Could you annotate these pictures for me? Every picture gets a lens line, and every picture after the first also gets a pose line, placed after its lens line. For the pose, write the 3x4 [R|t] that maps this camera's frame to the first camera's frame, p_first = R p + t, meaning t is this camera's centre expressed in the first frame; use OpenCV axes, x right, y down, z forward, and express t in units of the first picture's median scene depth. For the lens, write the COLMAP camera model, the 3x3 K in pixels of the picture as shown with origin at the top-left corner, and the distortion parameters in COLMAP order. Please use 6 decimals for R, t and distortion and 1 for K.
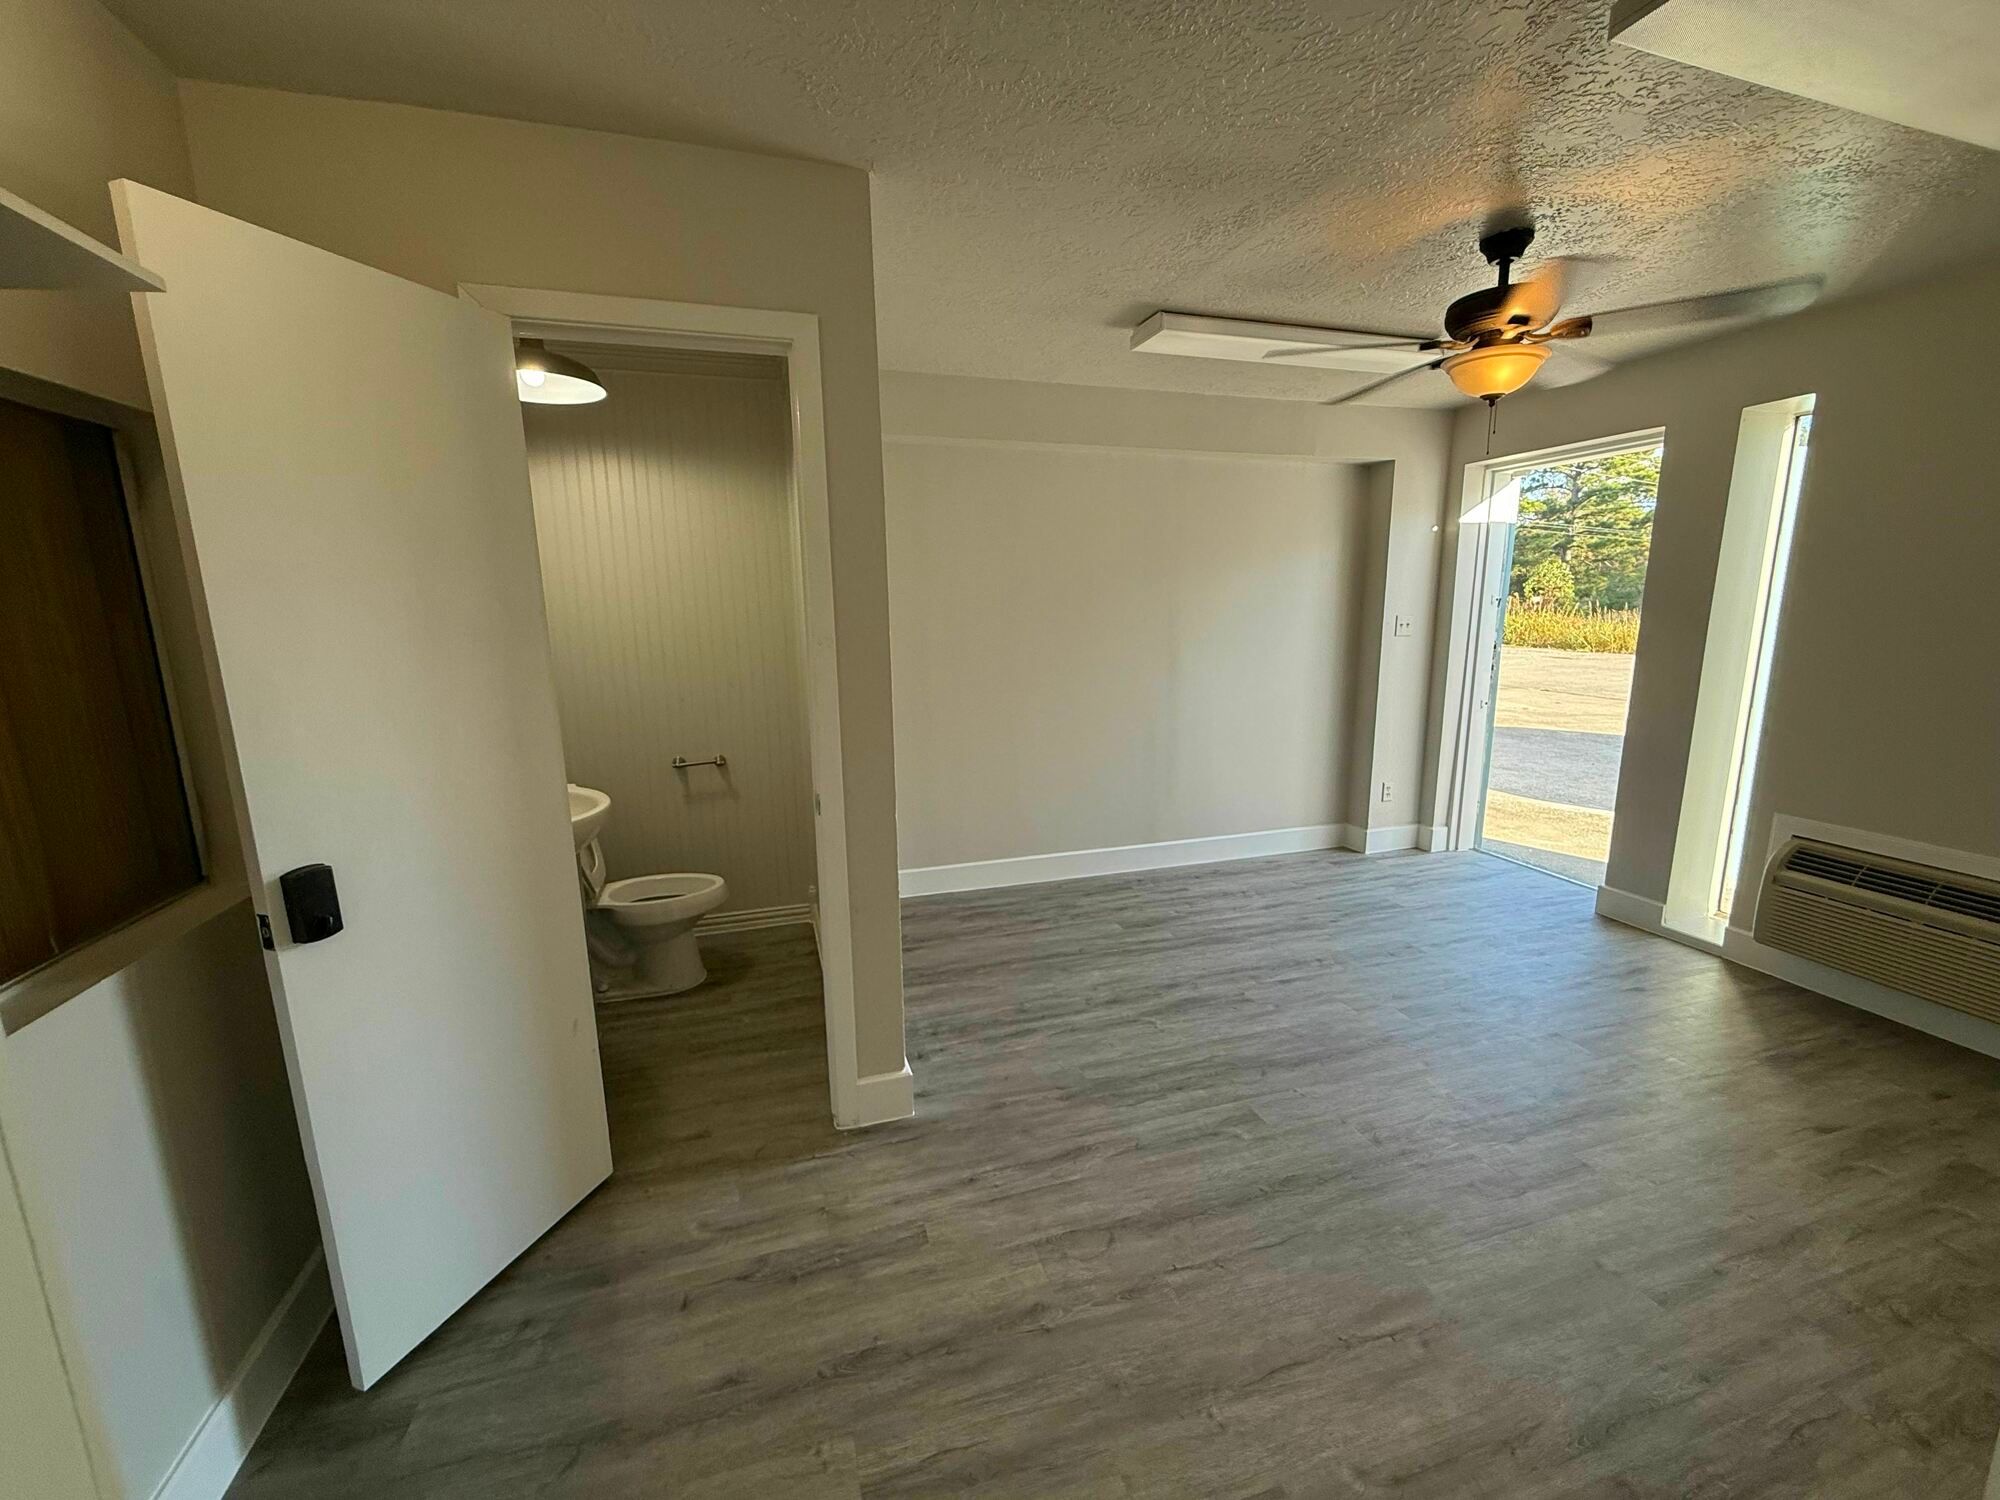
lens RADIAL K [[796.1, 0, 996.8], [0, 796.1, 749.1], [0, 0, 1]] dist [-0.000425, 0.000024]
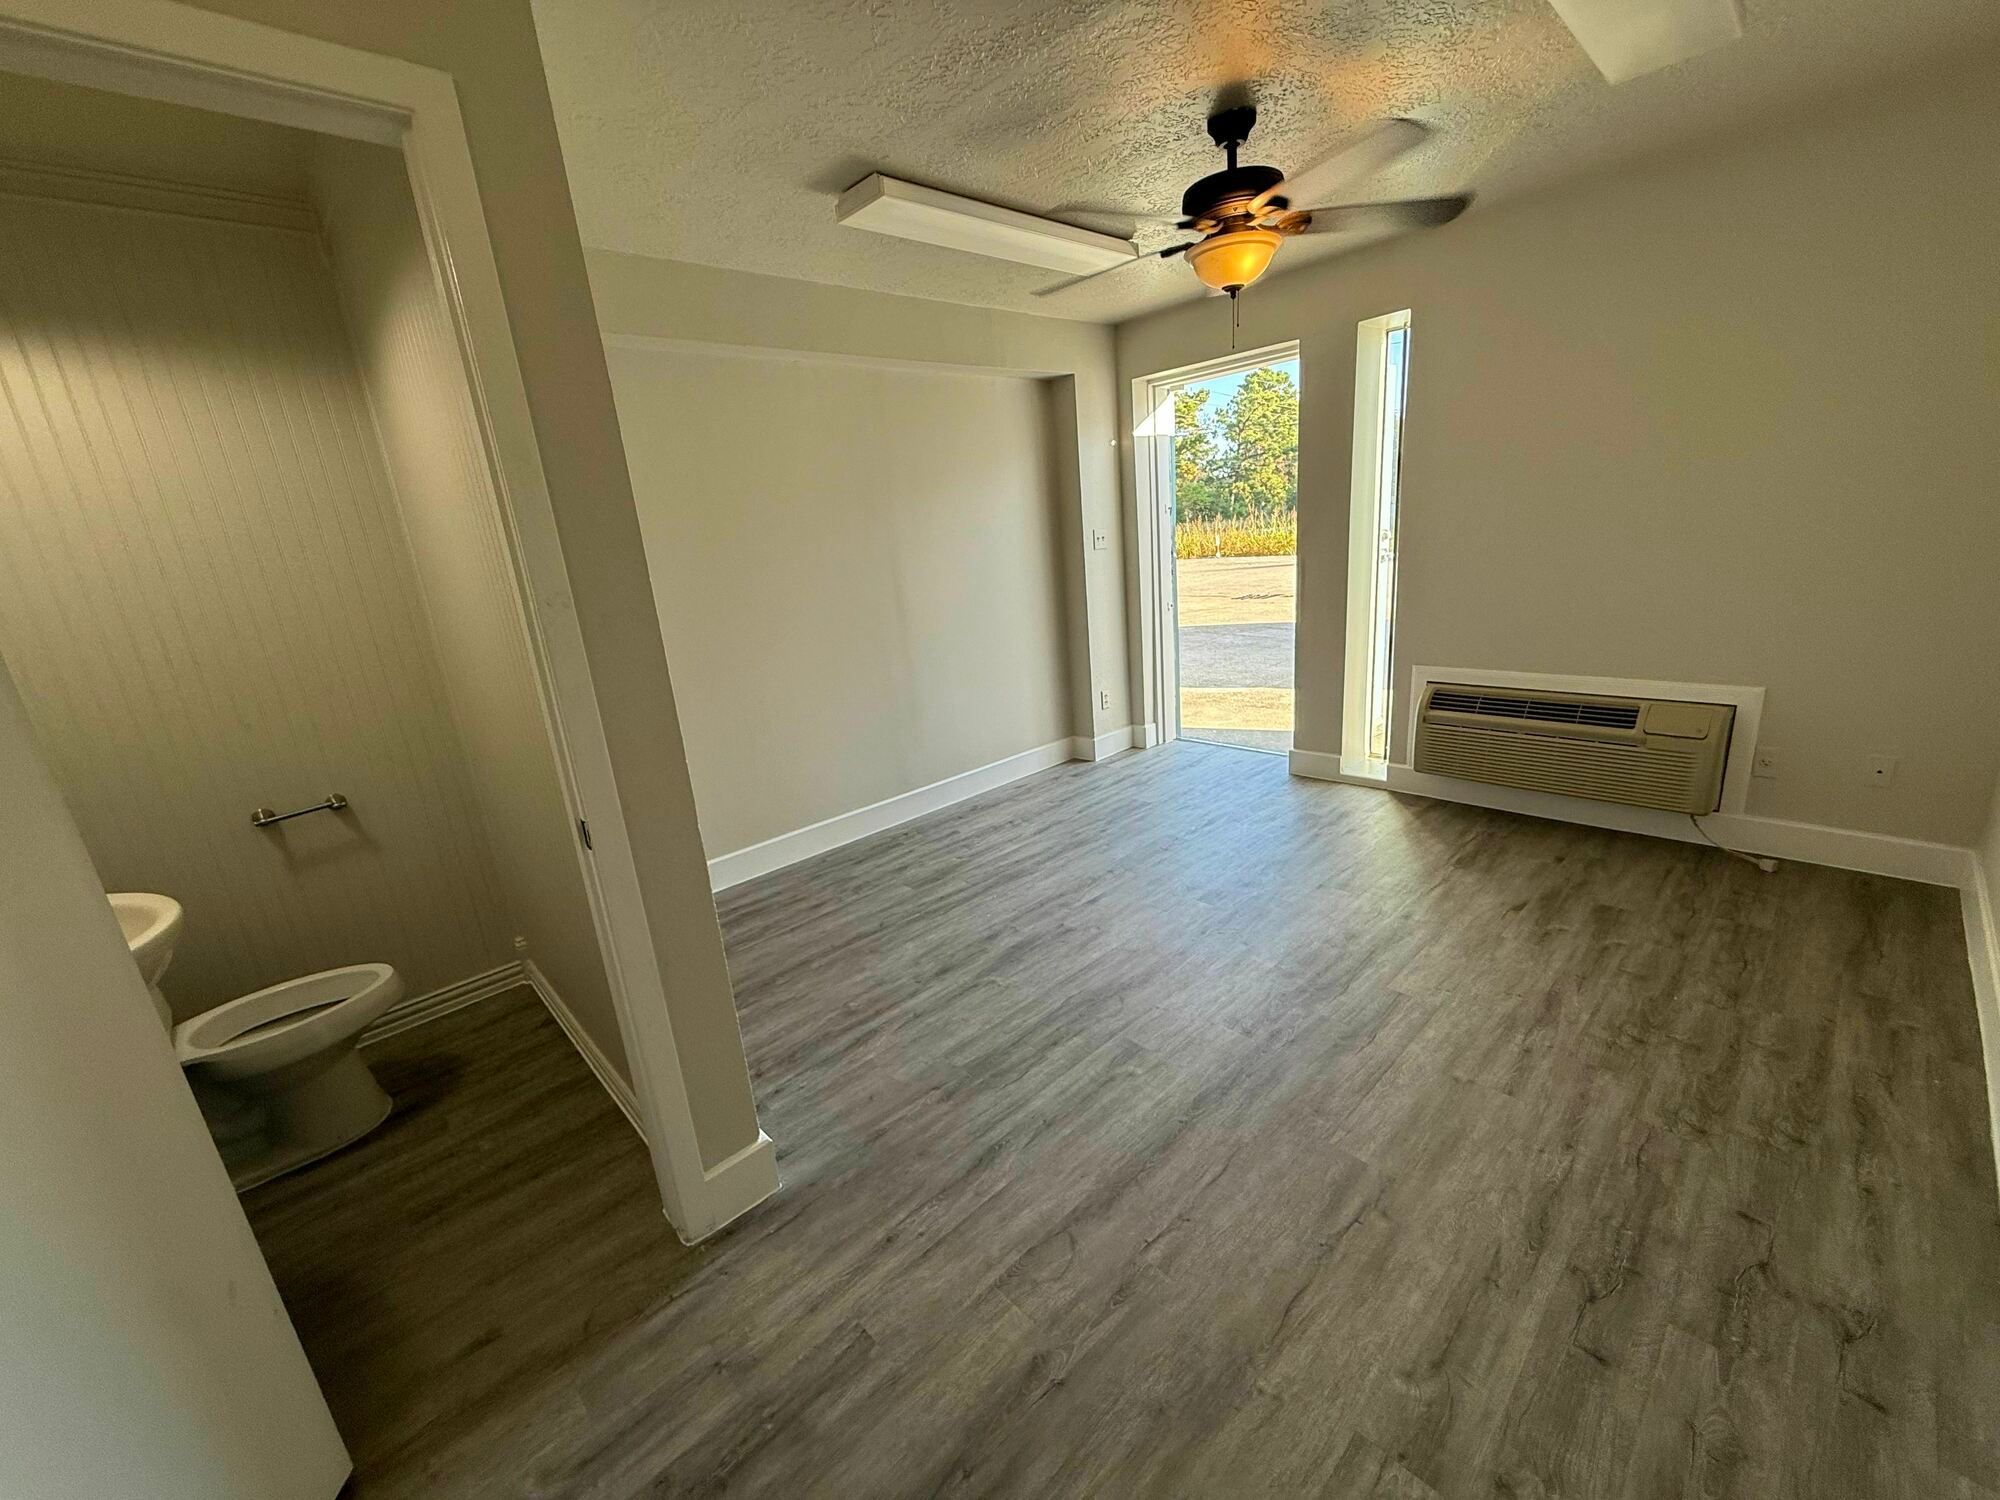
lens RADIAL K [[794.2, 0, 995.0], [0, 794.2, 749.4], [0, 0, 1]] dist [0.000507, 0.000241]
pose [[0.898038, -0.180417, 0.401220, -0.138850], [0.153099, 0.983195, 0.099437, -0.016309], [-0.412417, -0.027872, 0.910569, 0.180625]]
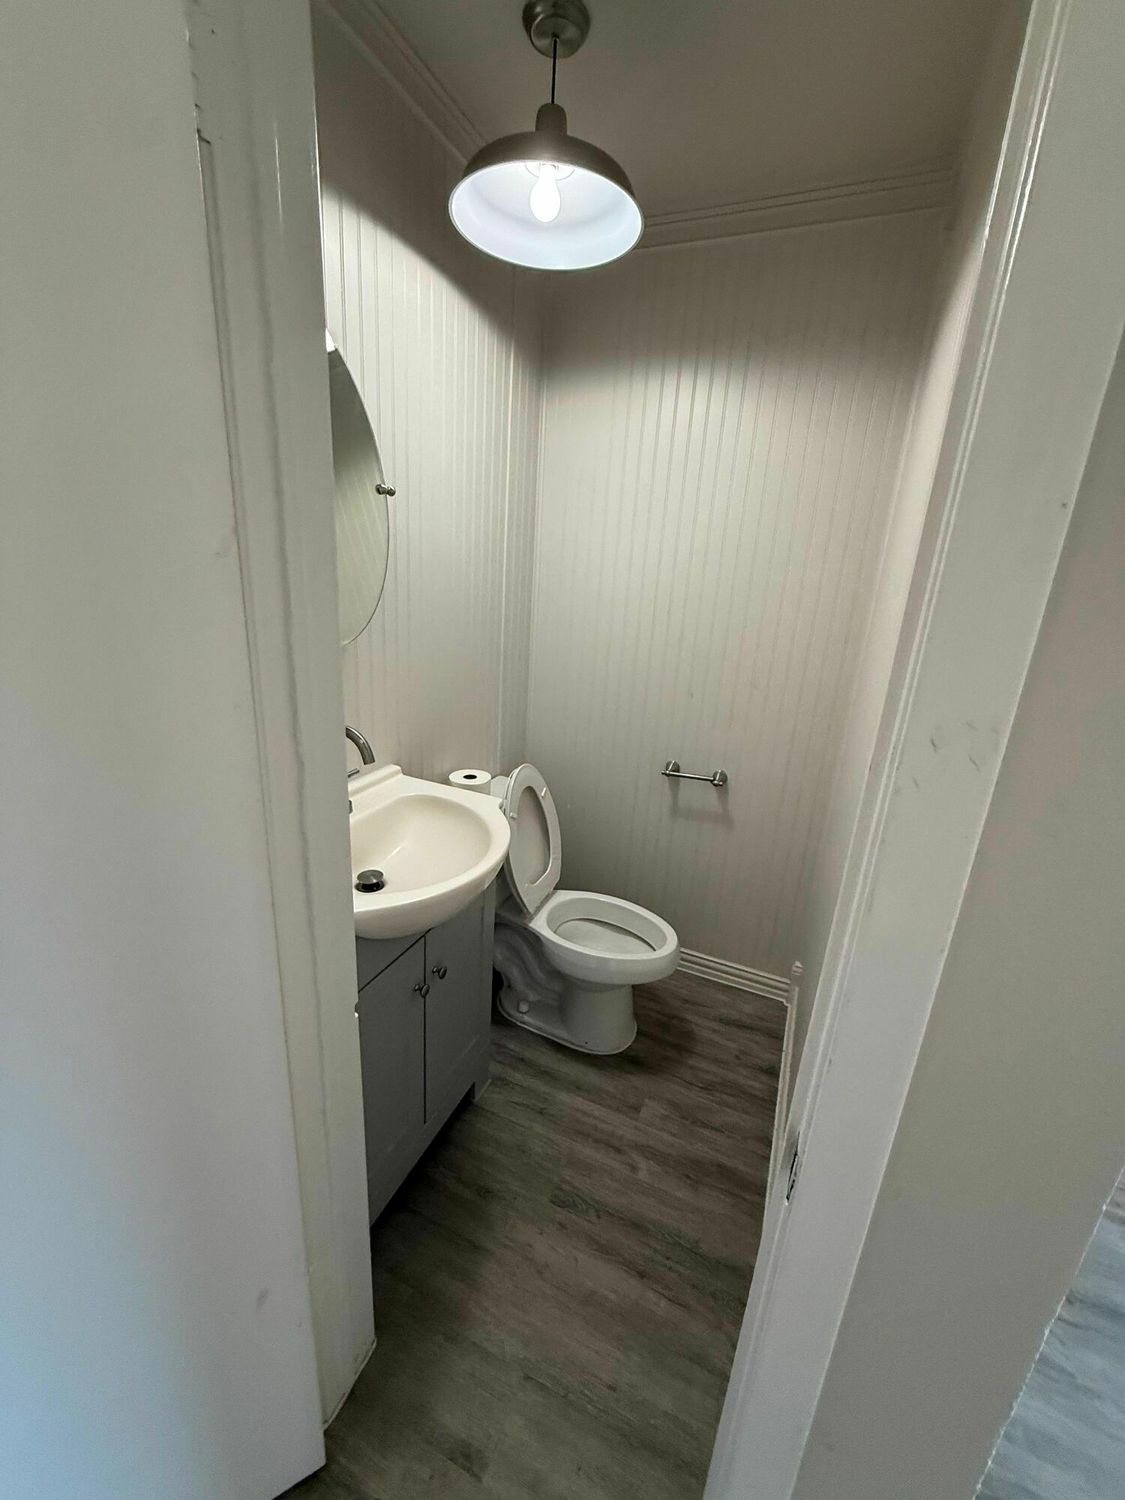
lens RADIAL K [[599.4, 0, 562.5], [0, 599.4, 750.0], [0, 0, 1]] dist [-0.000325, -0.000026]
pose [[0.753266, 0.249613, -0.608509, -0.153521], [-0.191316, 0.968336, 0.160387, -0.107359], [0.629276, -0.004396, 0.777169, 0.609288]]
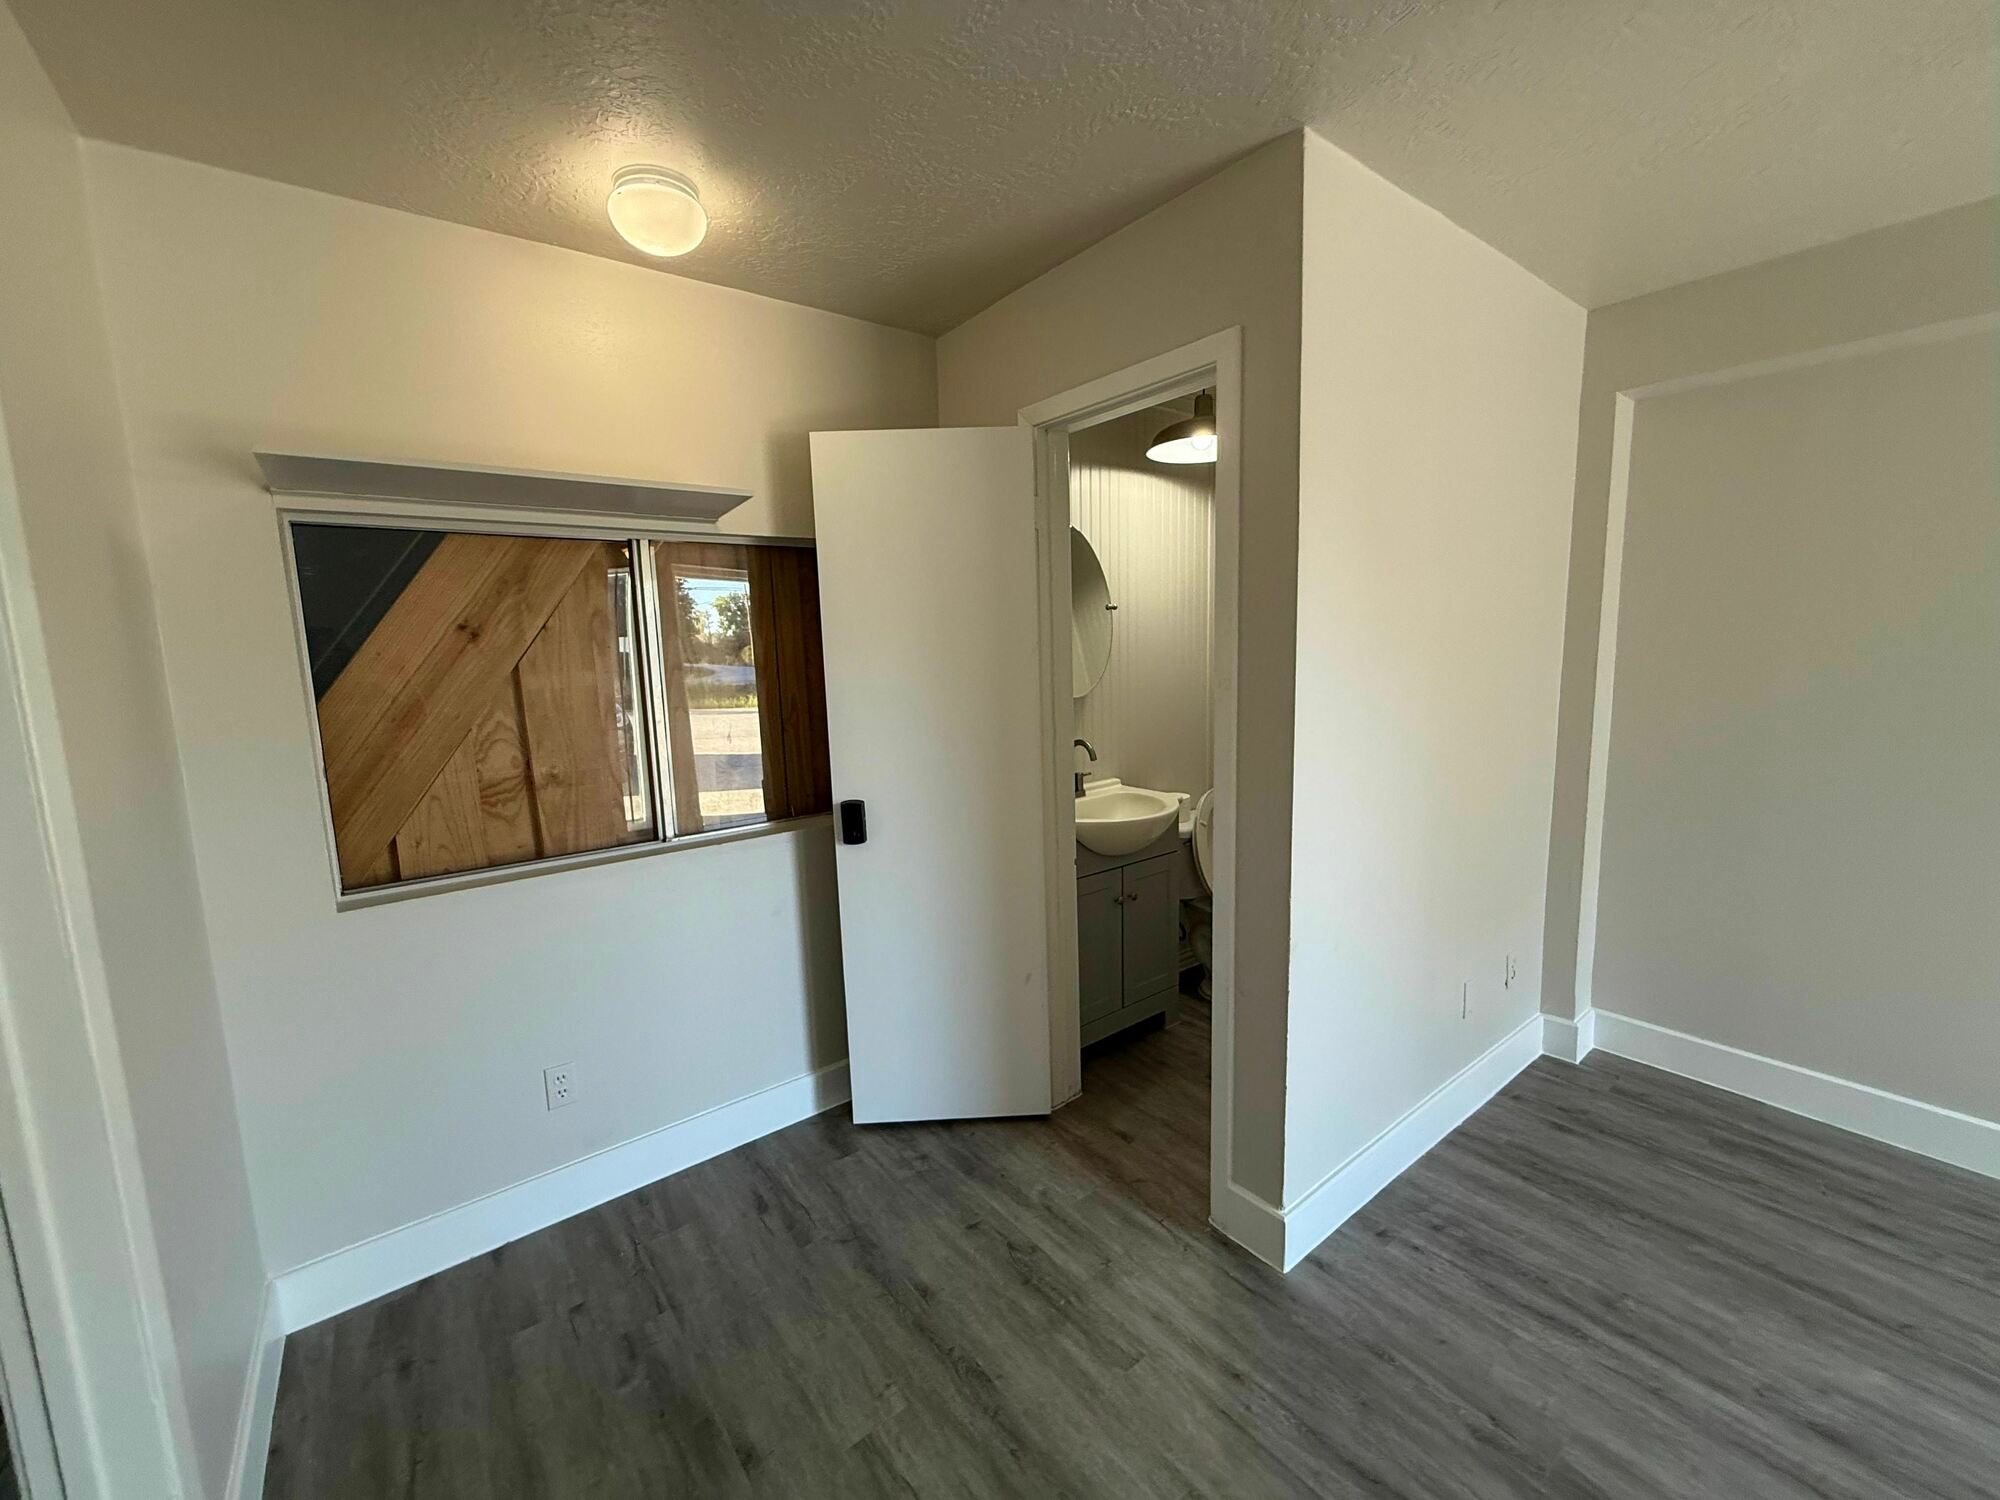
lens RADIAL K [[799.2, 0, 993.1], [0, 799.2, 748.3], [0, 0, 1]] dist [-0.000325, -0.000026]
pose [[0.346909, 0.126931, -0.929270, 0.433725], [-0.146866, 0.985929, 0.079843, -0.075364], [0.926328, 0.108780, 0.360670, 0.347021]]
